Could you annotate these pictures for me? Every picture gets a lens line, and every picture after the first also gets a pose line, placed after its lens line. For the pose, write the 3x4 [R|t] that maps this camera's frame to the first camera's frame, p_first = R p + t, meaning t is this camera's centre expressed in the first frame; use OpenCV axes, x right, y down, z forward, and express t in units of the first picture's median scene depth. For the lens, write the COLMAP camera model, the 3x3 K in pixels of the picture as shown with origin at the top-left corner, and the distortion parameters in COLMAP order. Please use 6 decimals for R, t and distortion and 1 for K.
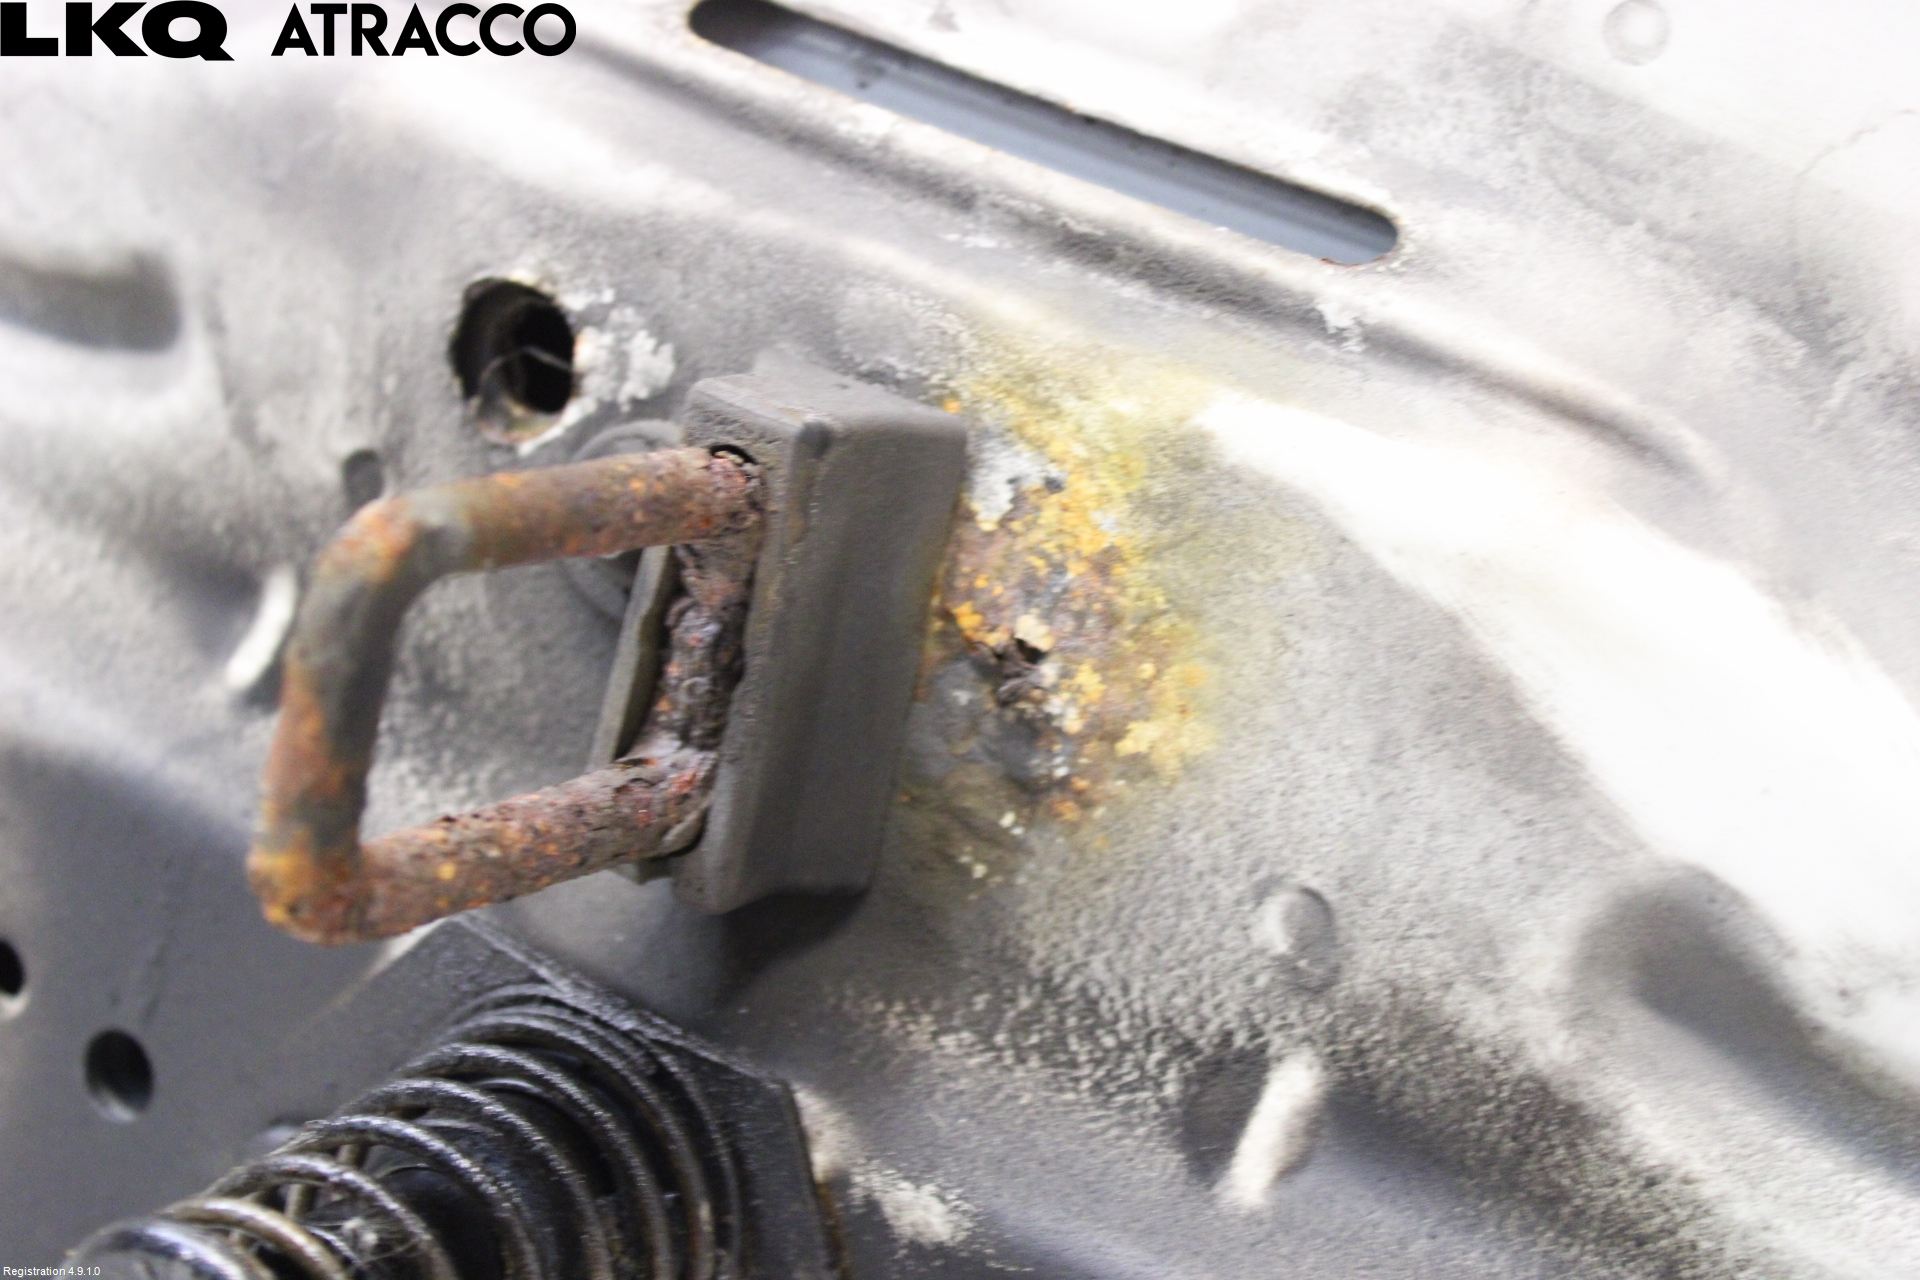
lens RADIAL K [[3094.4, 0, 956.7], [0, 3094.4, 642.5], [0, 0, 1]] dist [-0.028425, 0.000000]
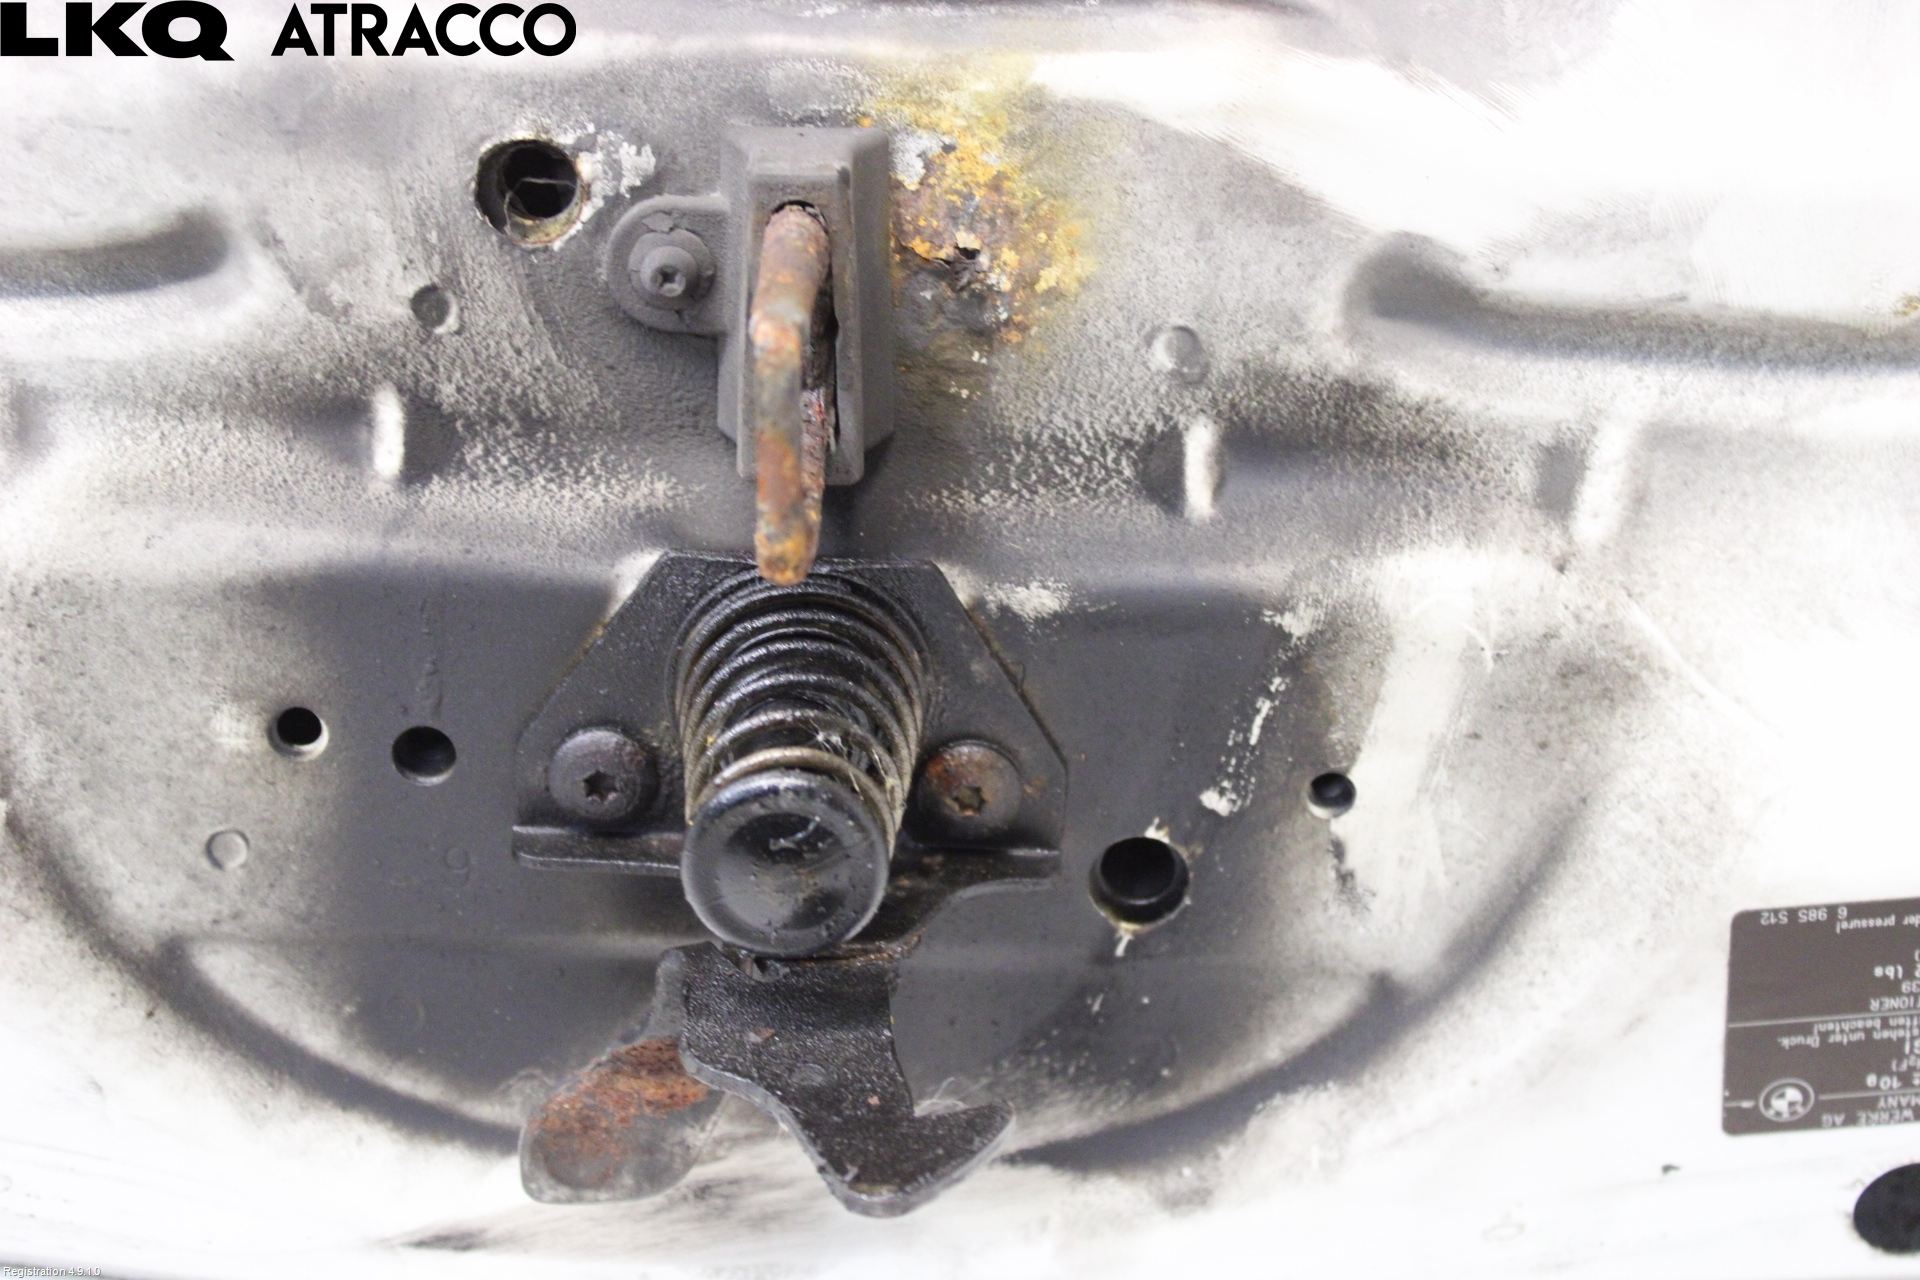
lens RADIAL K [[3094.4, 0, 962.4], [0, 3094.4, 638.2], [0, 0, 1]] dist [-0.028425, 0.000000]
pose [[0.848076, -0.409006, 0.336870, -0.593087], [0.325219, 0.903705, 0.278477, -0.260709], [-0.418330, -0.126613, 0.899427, -0.448492]]
